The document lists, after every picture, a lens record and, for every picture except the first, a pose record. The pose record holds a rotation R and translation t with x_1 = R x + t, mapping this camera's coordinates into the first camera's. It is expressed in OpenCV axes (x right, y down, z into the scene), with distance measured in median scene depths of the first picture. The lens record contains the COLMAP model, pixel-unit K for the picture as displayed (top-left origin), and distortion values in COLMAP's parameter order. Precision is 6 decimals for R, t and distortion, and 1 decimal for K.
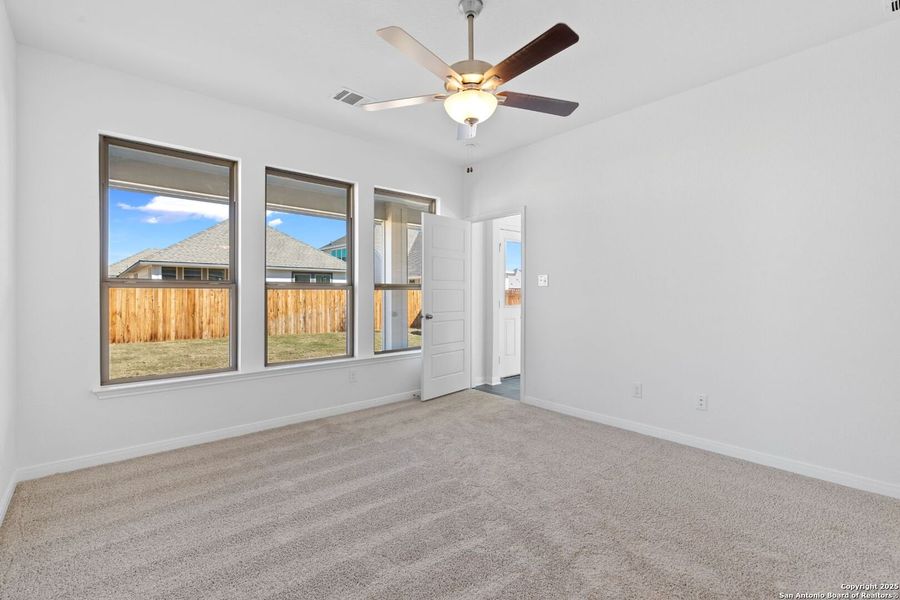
lens RADIAL K [[409.1, 0, 455.7], [0, 409.1, 296.1], [0, 0, 1]] dist [0.005398, -0.001322]
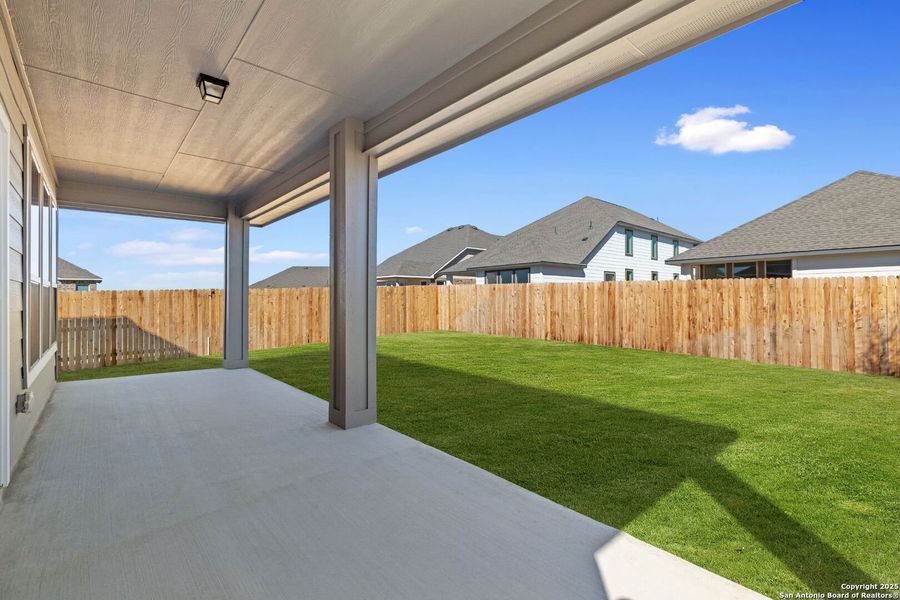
lens RADIAL K [[409.1, 0, 446.4], [0, 409.1, 299.2], [0, 0, 1]] dist [0.005398, -0.001322]
pose [[-0.012244, 0.000253, -0.999925, 0.202021], [-0.003805, 0.999993, 0.000300, 0.004583], [0.999918, 0.003809, -0.012243, 0.571435]]
